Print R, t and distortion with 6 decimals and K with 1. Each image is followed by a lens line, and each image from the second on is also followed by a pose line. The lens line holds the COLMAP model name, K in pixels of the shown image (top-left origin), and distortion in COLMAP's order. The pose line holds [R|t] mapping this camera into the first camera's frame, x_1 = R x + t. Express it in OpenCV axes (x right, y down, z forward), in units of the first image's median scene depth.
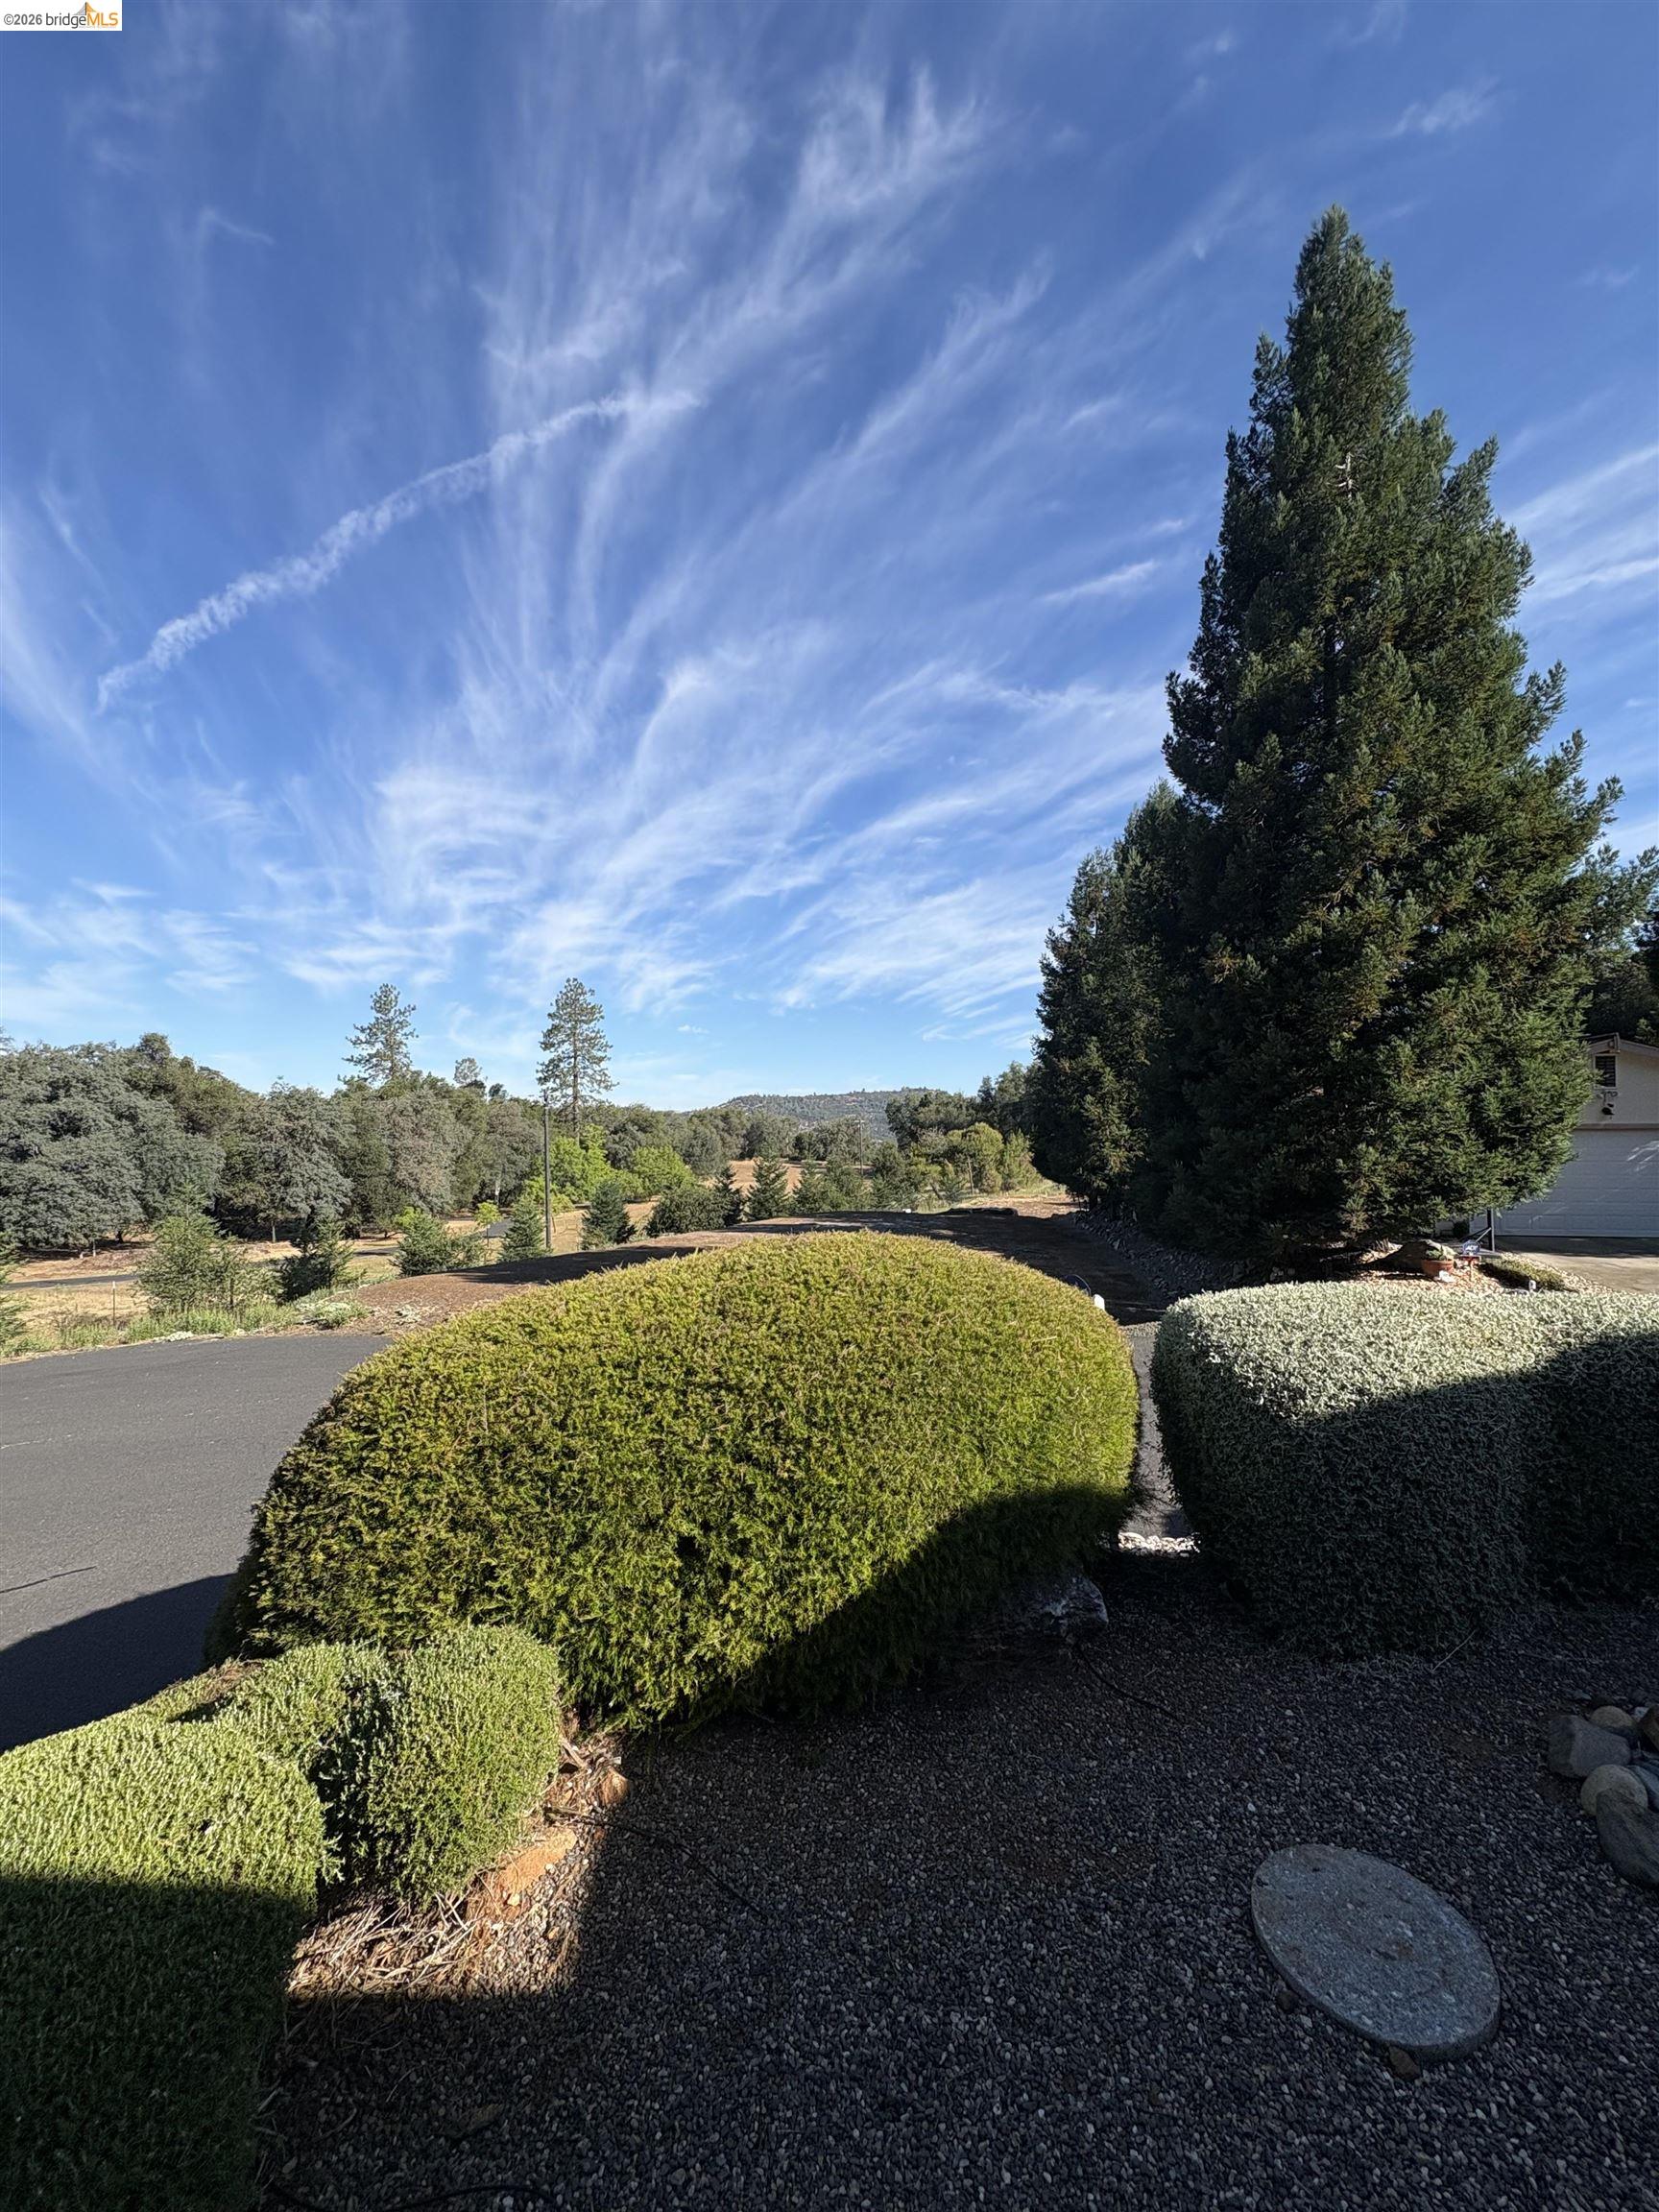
lens RADIAL K [[886.7, 0, 829.1], [0, 886.7, 1106.9], [0, 0, 1]] dist [-0.000466, -0.000011]
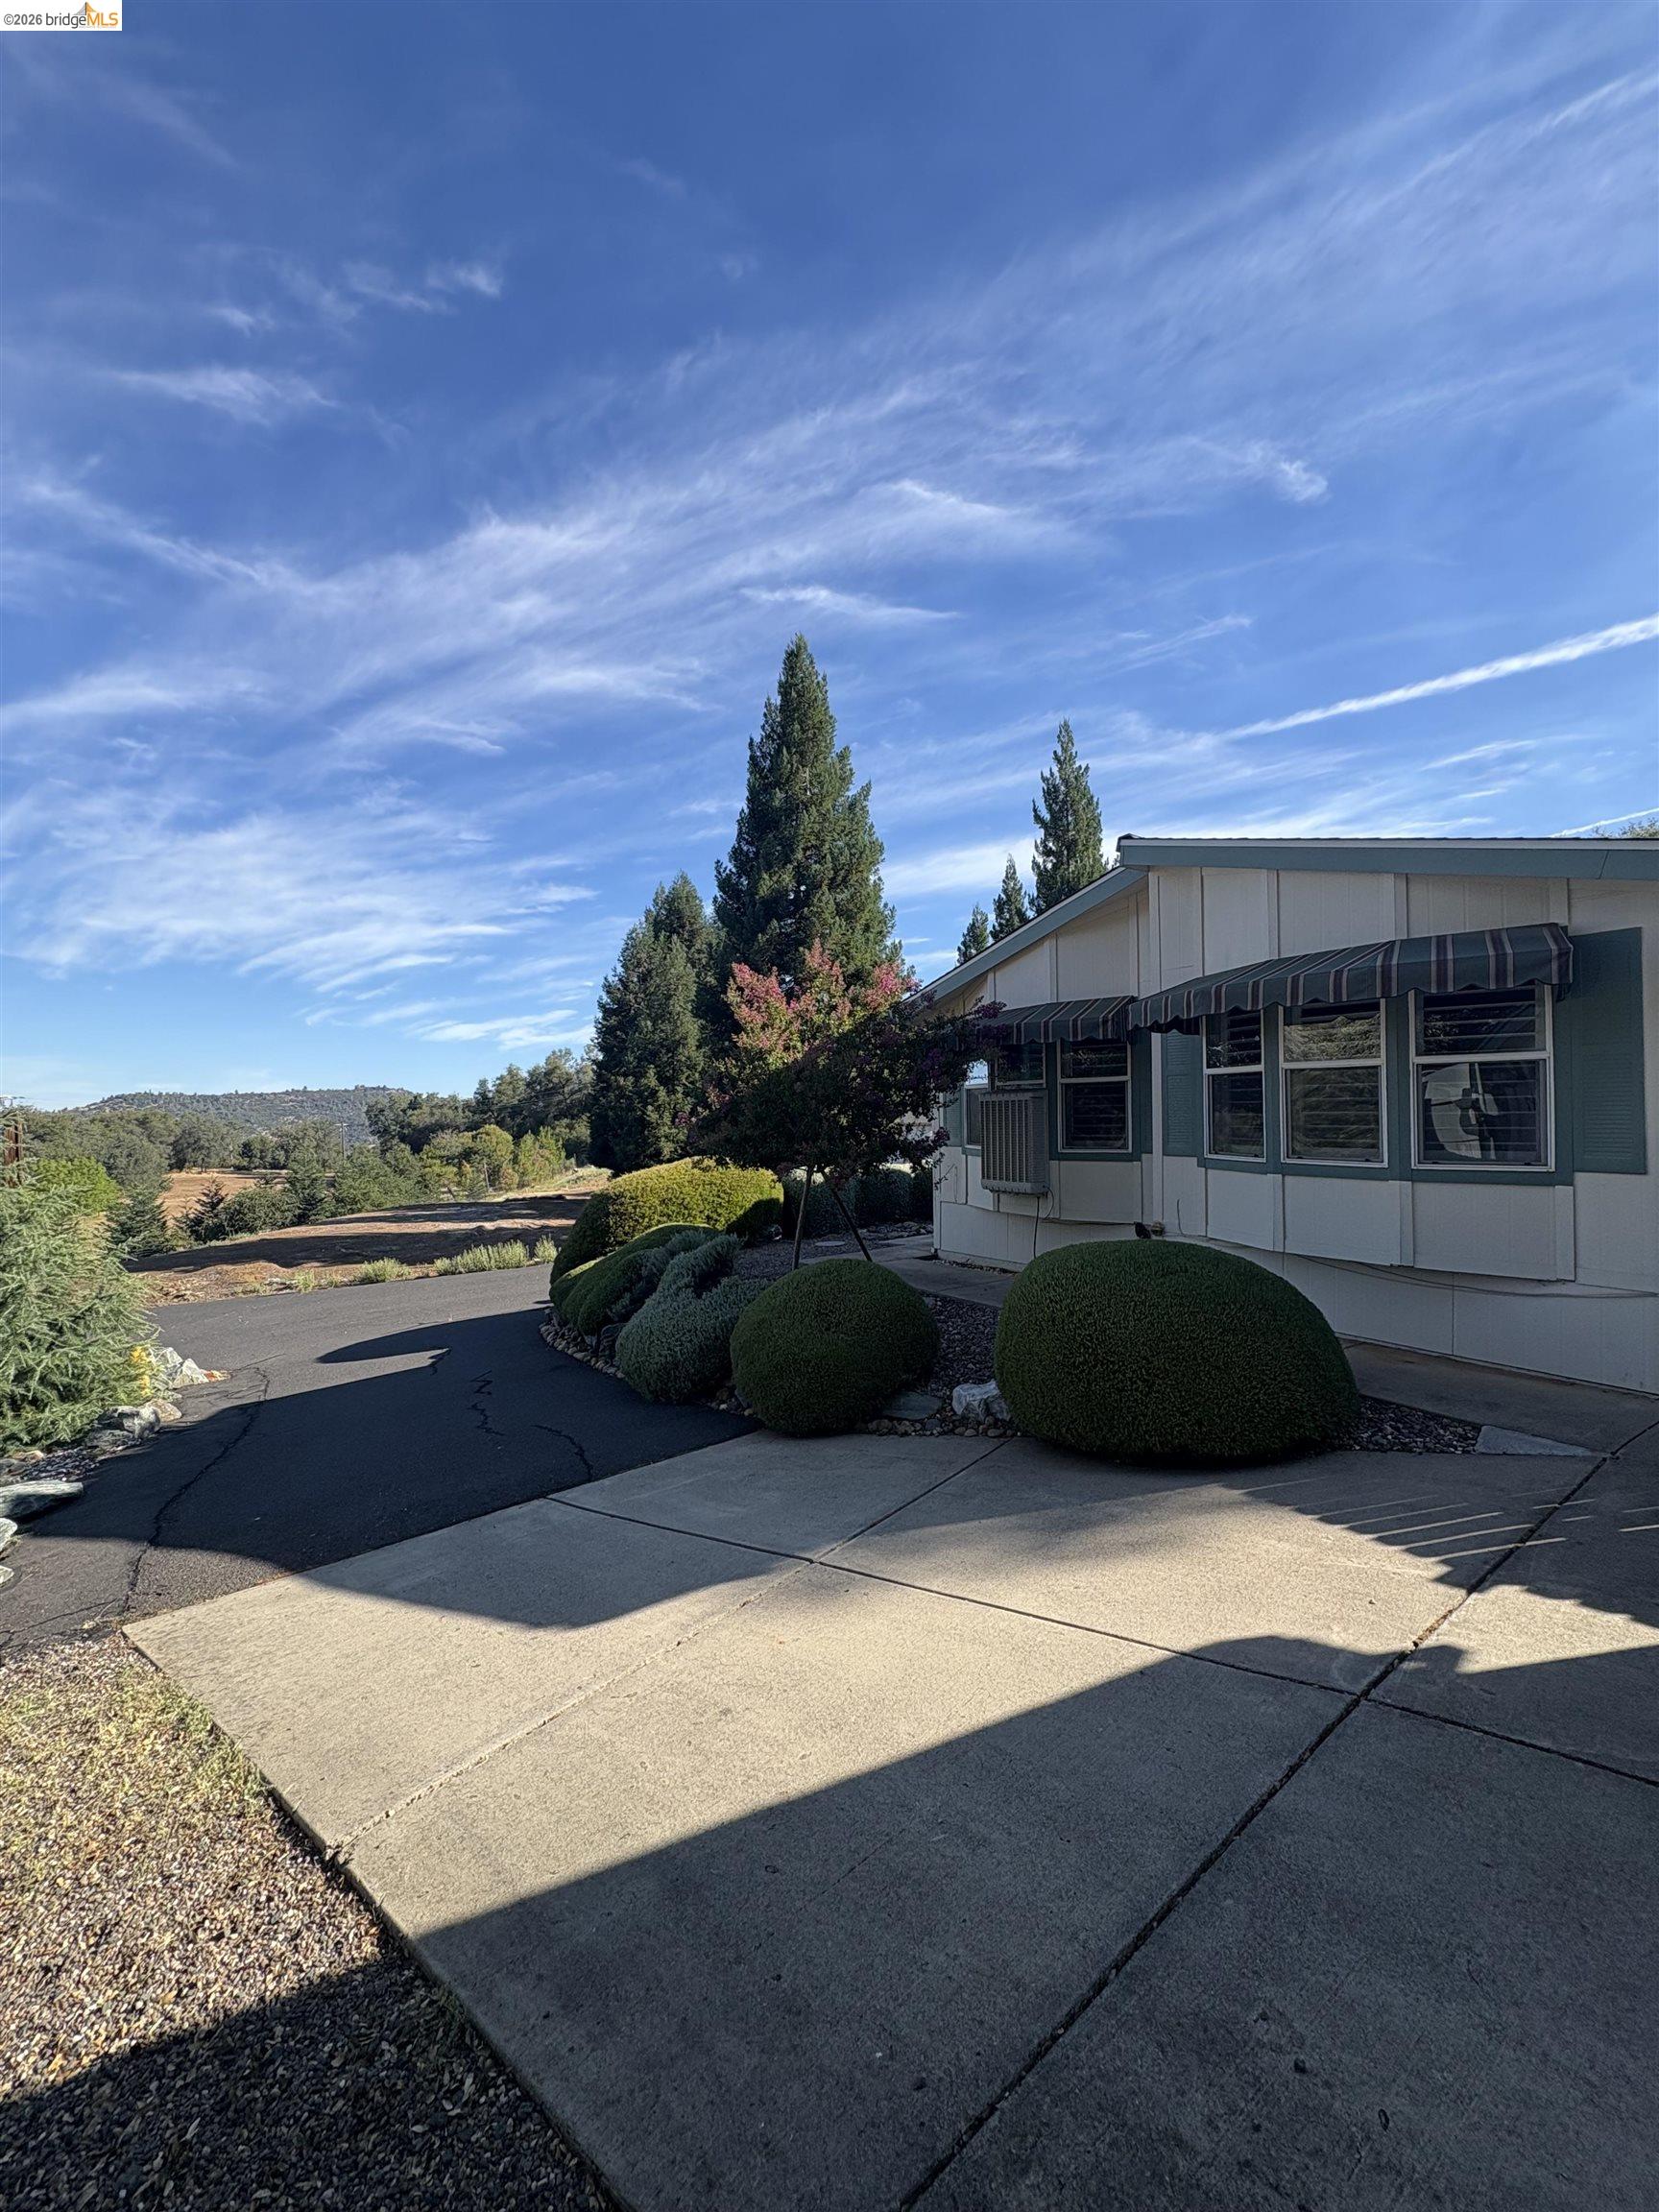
lens RADIAL K [[886.7, 0, 831.5], [0, 886.7, 1105.1], [0, 0, 1]] dist [-0.000466, -0.000011]
pose [[0.839228, 0.001936, 0.543776, -0.071270], [-0.000251, 0.999995, -0.003173, -0.002673], [-0.543779, 0.002526, 0.839224, -0.109664]]
